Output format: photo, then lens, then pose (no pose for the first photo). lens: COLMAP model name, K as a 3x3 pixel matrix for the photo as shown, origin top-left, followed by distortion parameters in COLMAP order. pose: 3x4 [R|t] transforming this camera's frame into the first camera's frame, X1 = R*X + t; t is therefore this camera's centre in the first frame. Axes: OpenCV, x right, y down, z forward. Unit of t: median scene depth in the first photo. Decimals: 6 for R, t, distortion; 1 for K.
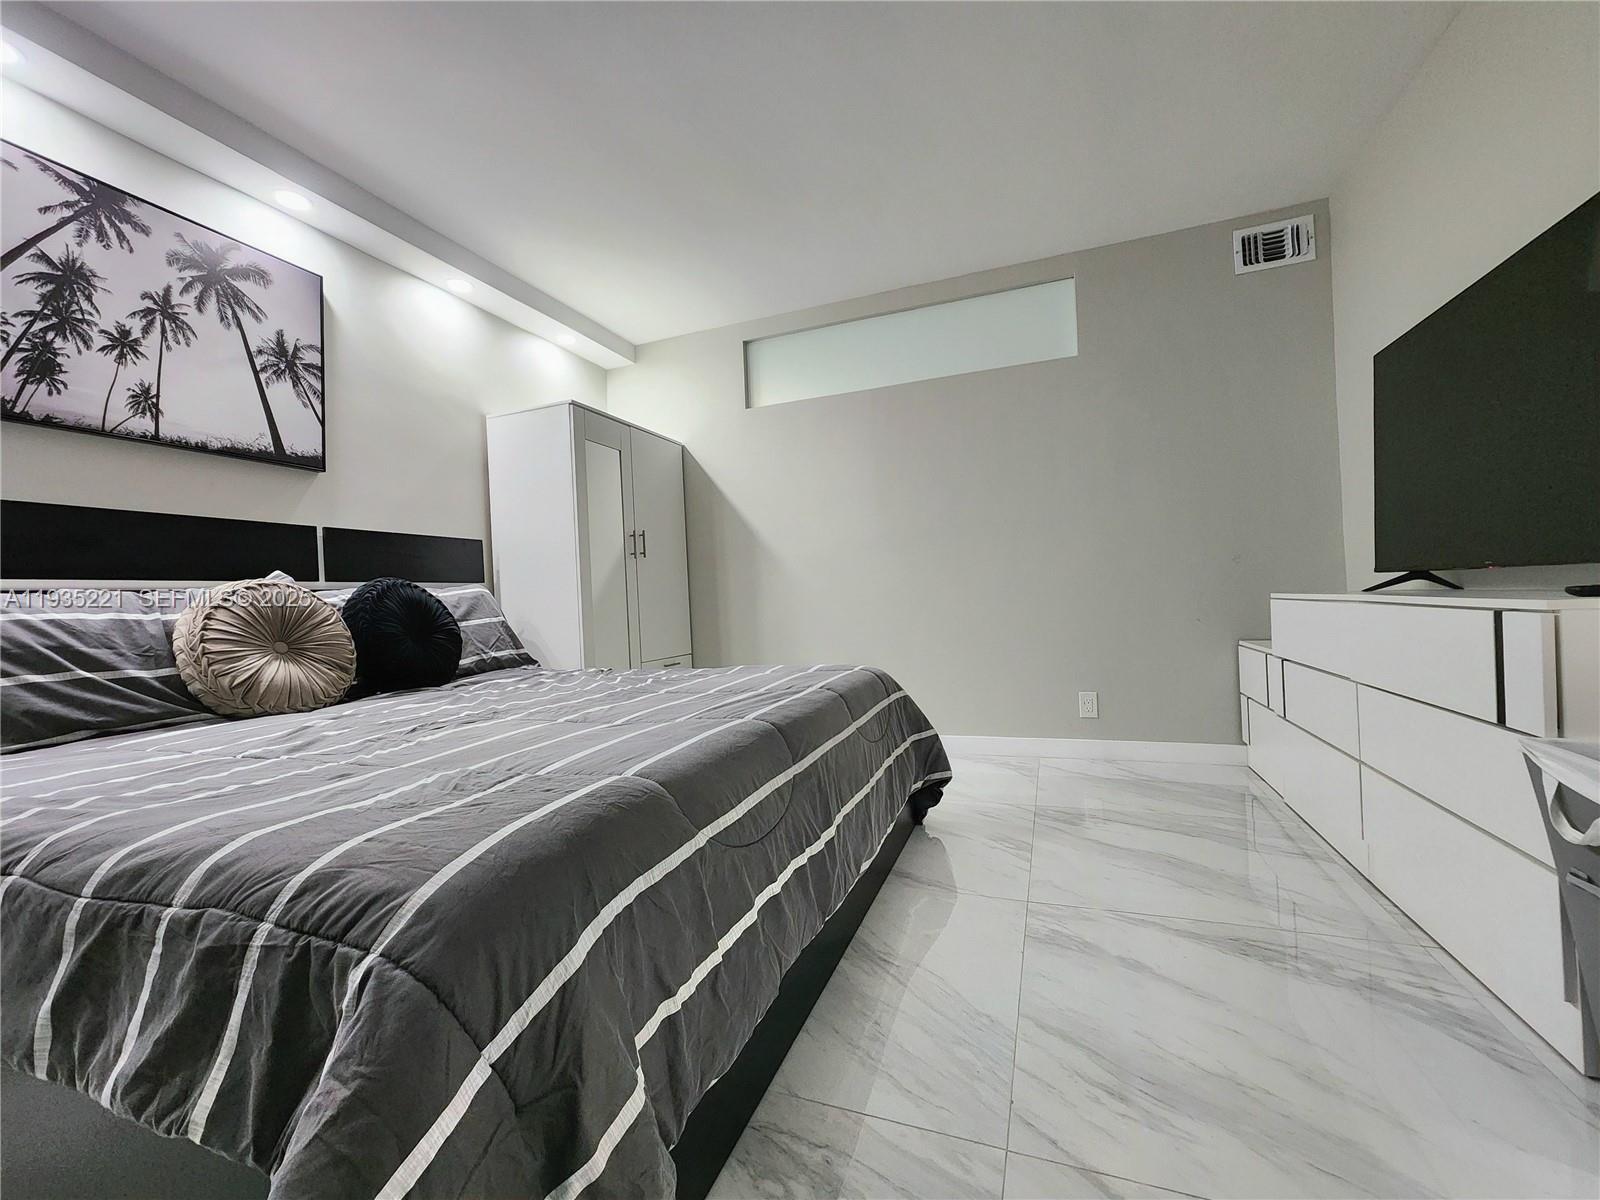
lens RADIAL K [[656.3, 0, 794.1], [0, 656.3, 597.5], [0, 0, 1]] dist [0.003014, 0.000115]
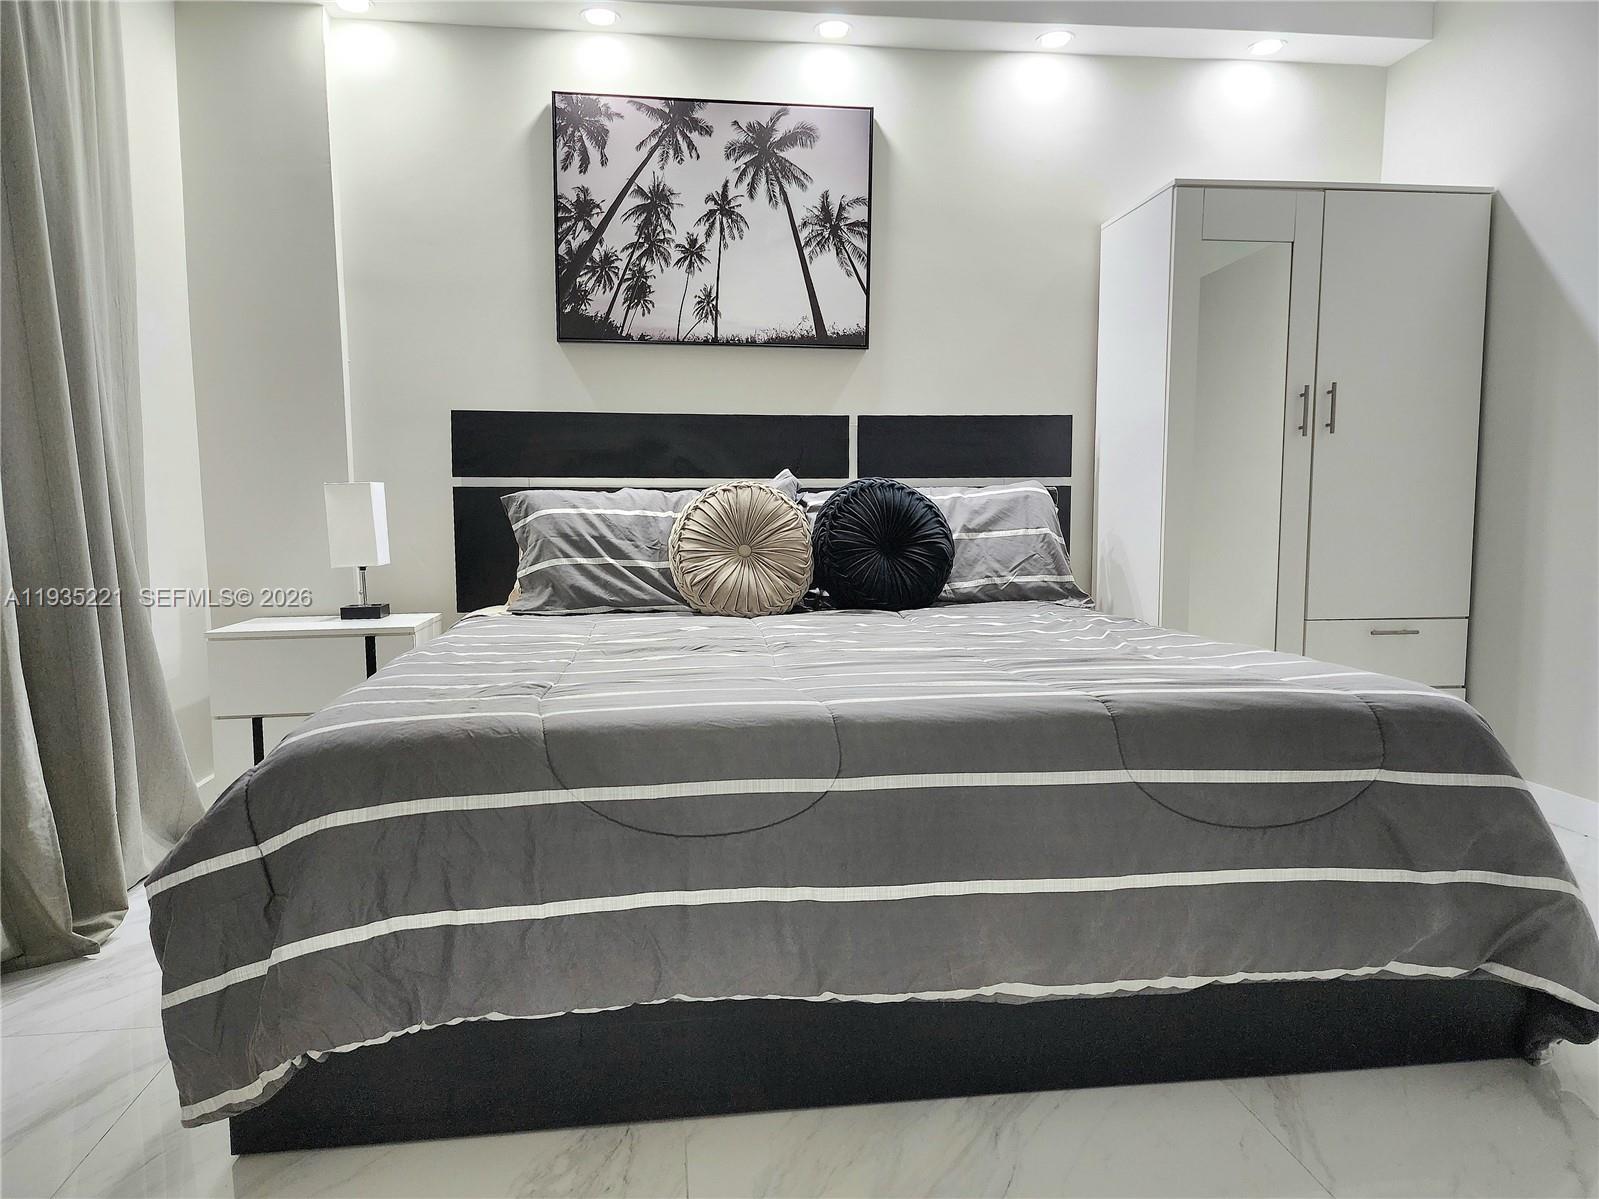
lens RADIAL K [[1081.5, 0, 796.9], [0, 1081.5, 615.0], [0, 0, 1]] dist [0.058649, -0.030870]
pose [[0.481340, 0.133911, -0.866245, 0.646912], [-0.016020, 0.989440, 0.144053, -0.060255], [0.876387, -0.055461, 0.478403, 0.265836]]
